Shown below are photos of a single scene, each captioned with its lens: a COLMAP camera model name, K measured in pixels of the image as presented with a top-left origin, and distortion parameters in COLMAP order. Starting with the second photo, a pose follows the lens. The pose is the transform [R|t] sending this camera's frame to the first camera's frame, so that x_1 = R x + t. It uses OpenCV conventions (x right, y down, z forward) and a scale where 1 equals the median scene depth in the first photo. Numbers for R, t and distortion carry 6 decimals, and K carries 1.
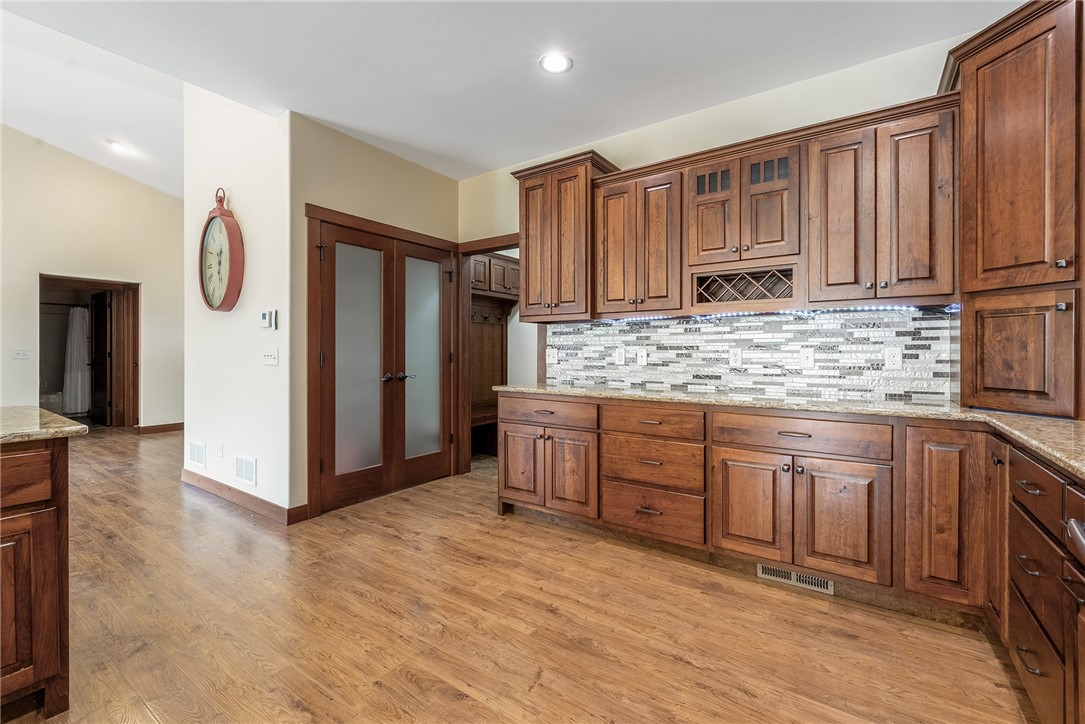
lens RADIAL K [[459.0, 0, 550.6], [0, 459.0, 351.6], [0, 0, 1]] dist [0.010274, -0.001596]
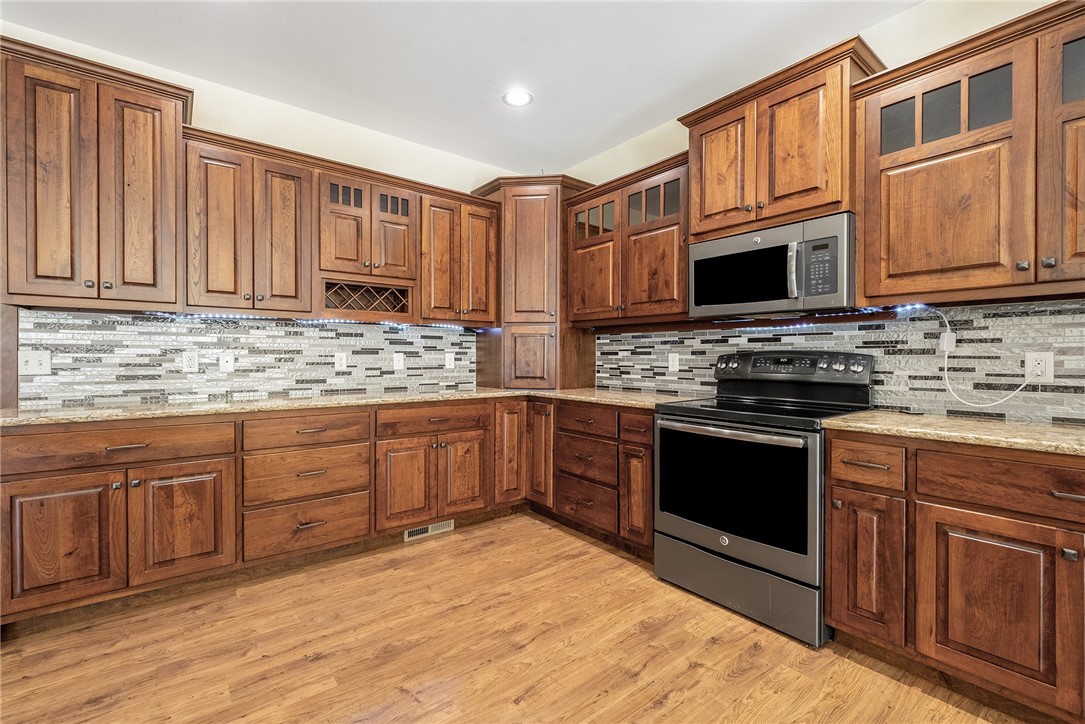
lens RADIAL K [[459.0, 0, 520.6], [0, 459.0, 357.4], [0, 0, 1]] dist [0.010274, -0.001596]
pose [[0.344864, -0.001541, 0.938651, -0.492585], [-0.003096, 0.999991, 0.002780, -0.000946], [-0.938647, -0.003865, 0.344857, 0.255394]]
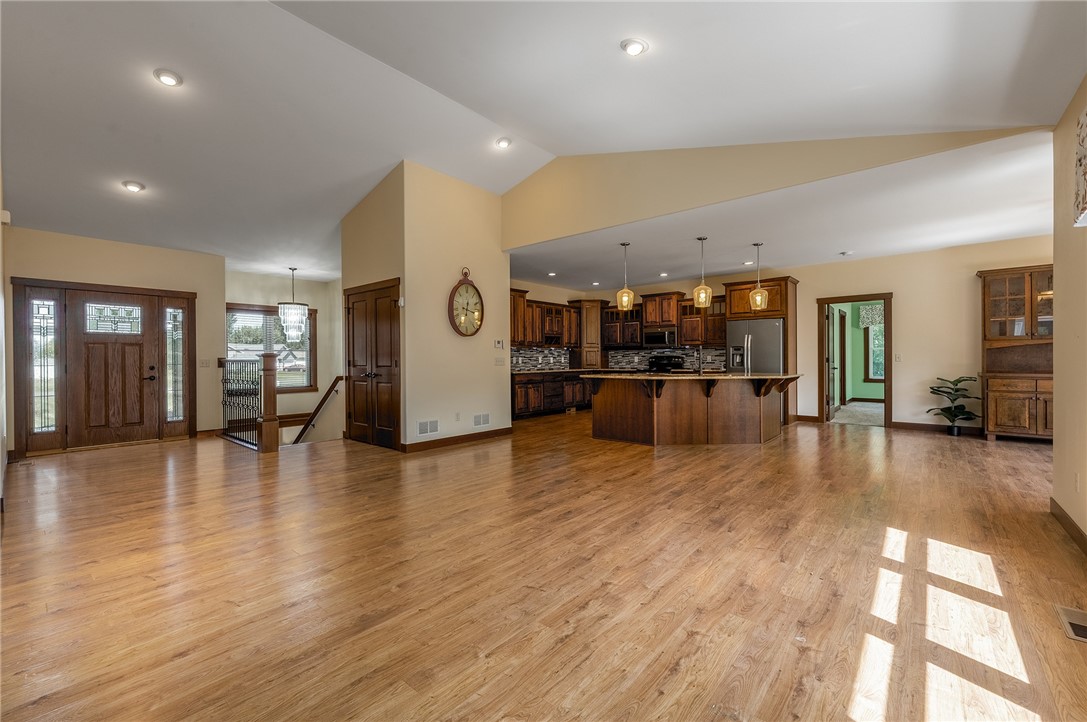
lens RADIAL K [[464.9, 0, 528.2], [0, 464.9, 358.3], [0, 0, 1]] dist [0.002413, 0.000029]
pose [[0.111140, 0.000786, 0.993805, -3.258939], [0.006082, 0.999980, -0.001471, 0.006500], [-0.993786, 0.006208, 0.111133, 0.752690]]
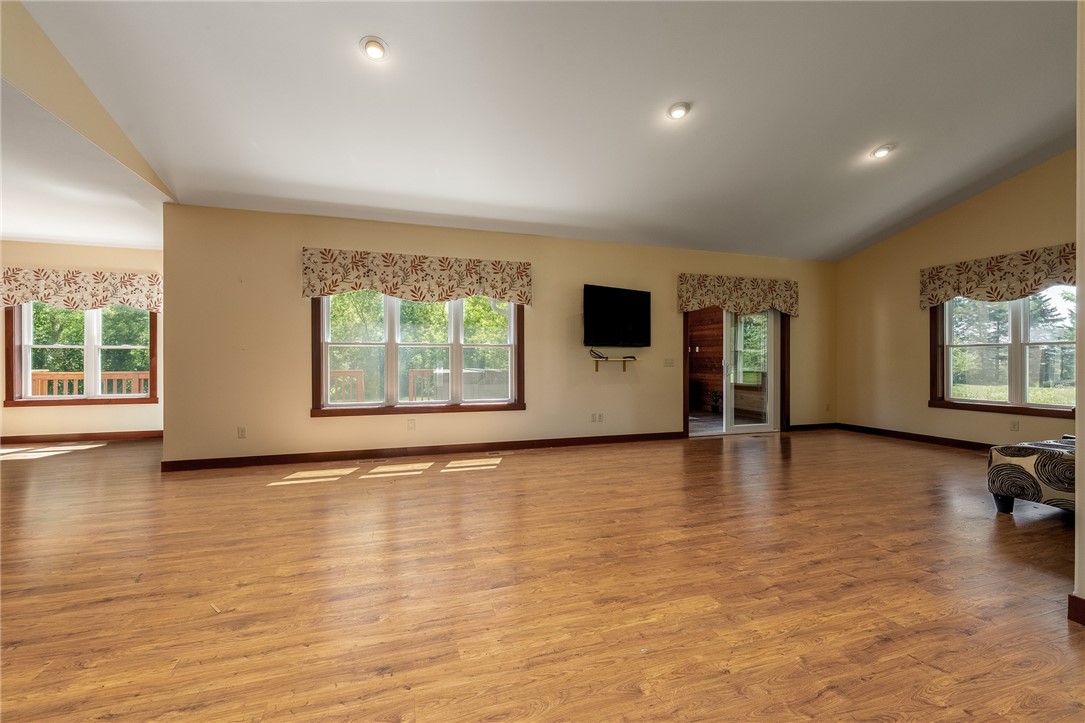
lens RADIAL K [[438.3, 0, 533.2], [0, 438.3, 360.2], [0, 0, 1]] dist [0.005037, -0.000554]
pose [[-0.610576, 0.000633, -0.791957, -1.308208], [0.001262, 0.999999, -0.000174, 0.006759], [0.791956, -0.001106, -0.610577, 1.660974]]
